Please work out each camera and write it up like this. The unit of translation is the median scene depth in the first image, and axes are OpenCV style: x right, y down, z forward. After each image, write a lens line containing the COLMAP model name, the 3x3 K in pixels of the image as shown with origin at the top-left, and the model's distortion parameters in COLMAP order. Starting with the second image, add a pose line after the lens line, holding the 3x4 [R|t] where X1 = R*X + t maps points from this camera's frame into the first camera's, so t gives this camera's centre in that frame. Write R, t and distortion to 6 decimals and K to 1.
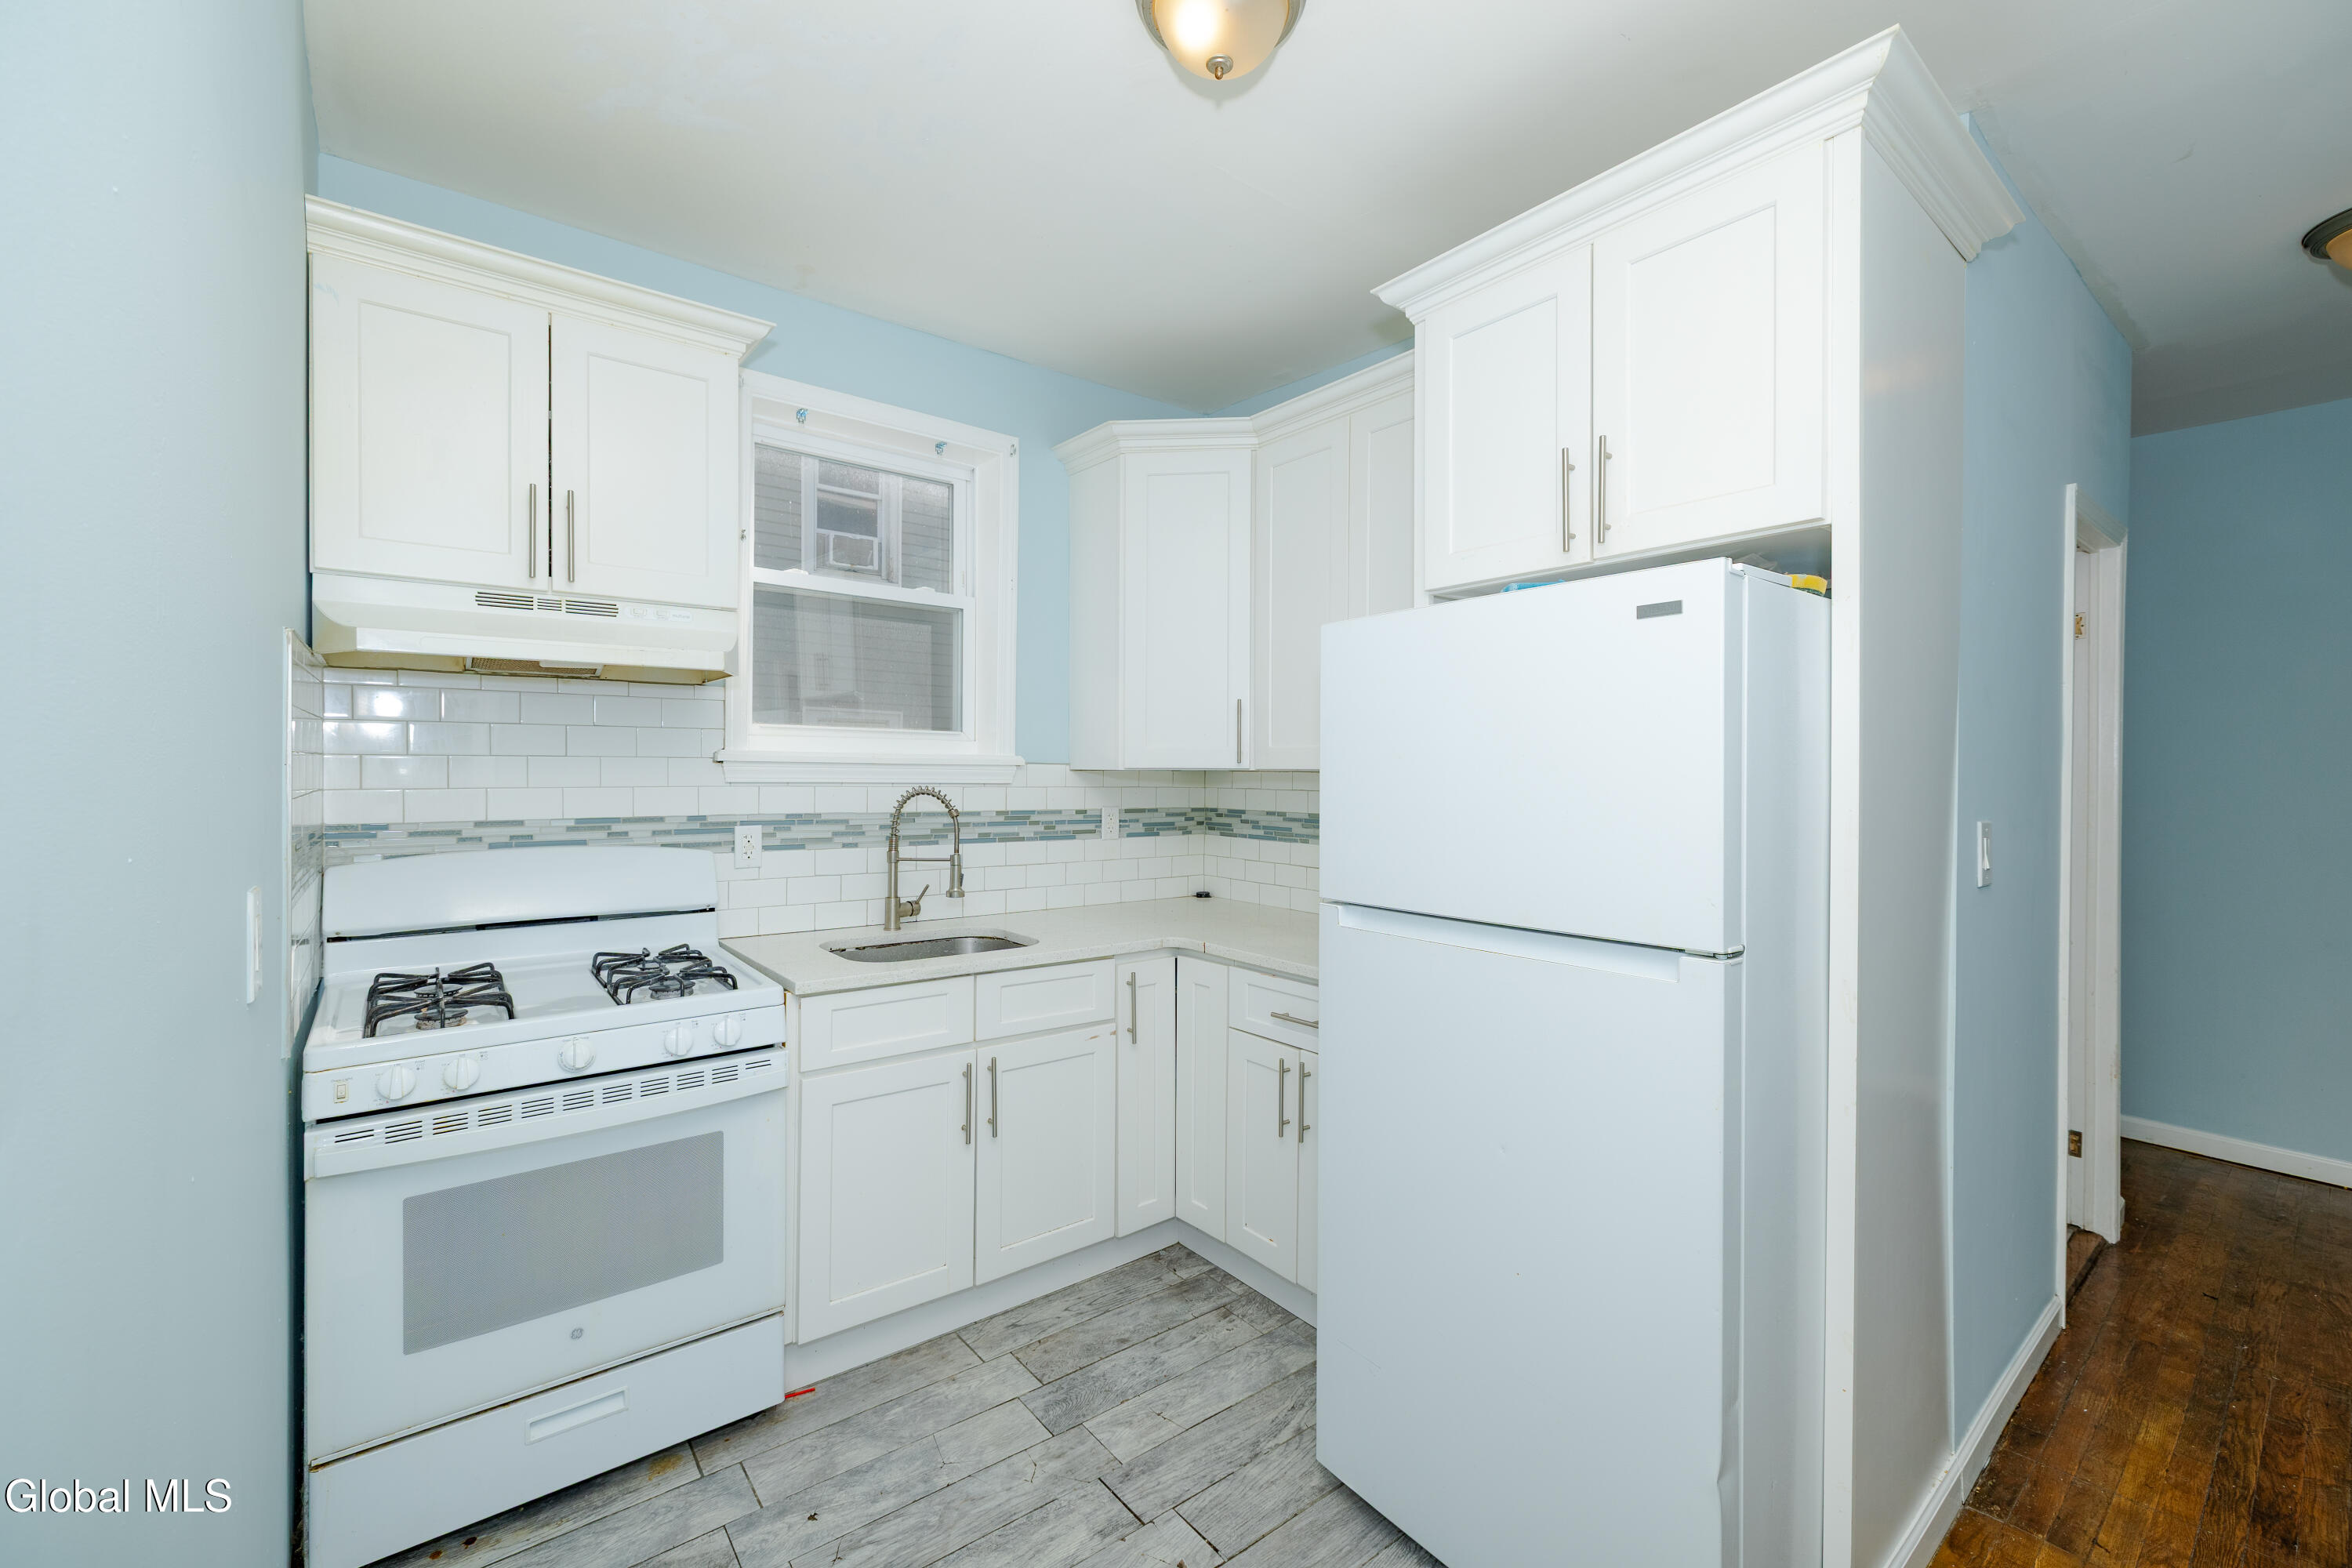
lens RADIAL K [[969.5, 0, 1181.4], [0, 969.5, 777.7], [0, 0, 1]] dist [-0.002063, 0.001001]
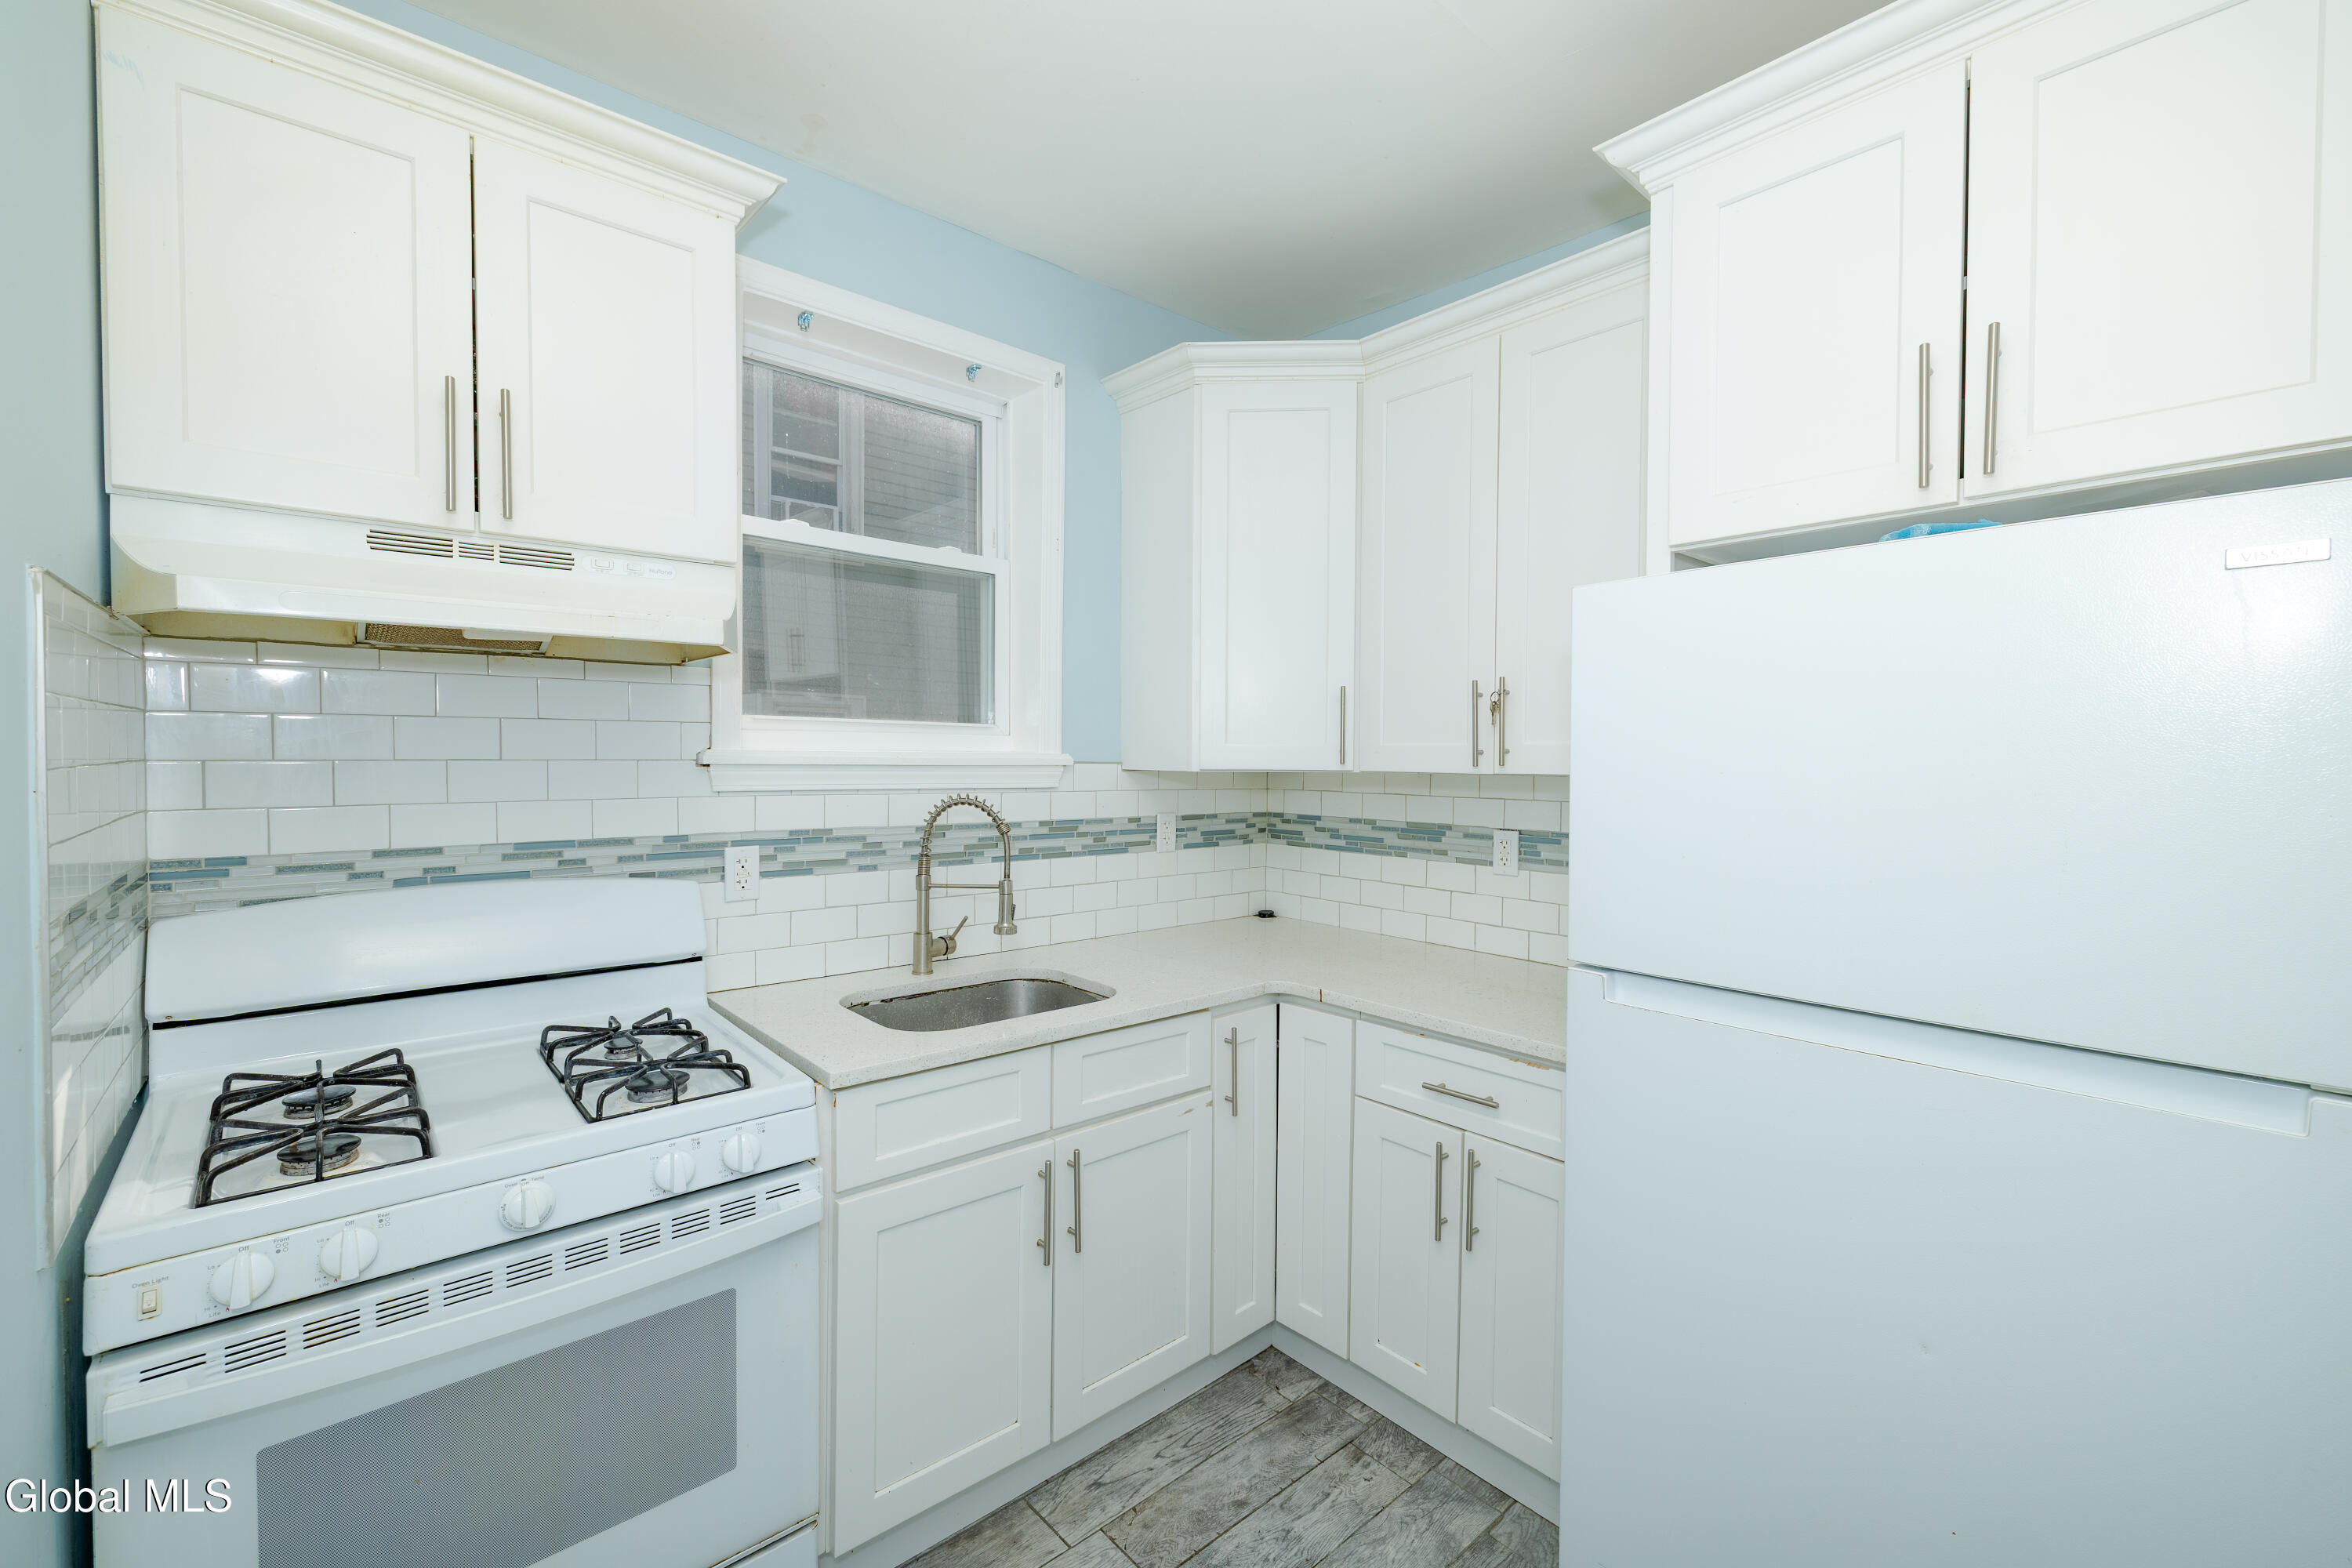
lens RADIAL K [[969.5, 0, 1173.2], [0, 969.5, 777.3], [0, 0, 1]] dist [-0.002063, 0.001001]
pose [[0.998817, -0.000170, 0.048634, -0.154877], [-0.000629, 0.999865, 0.016406, -0.021132], [-0.048630, -0.016417, 0.998682, 0.230759]]
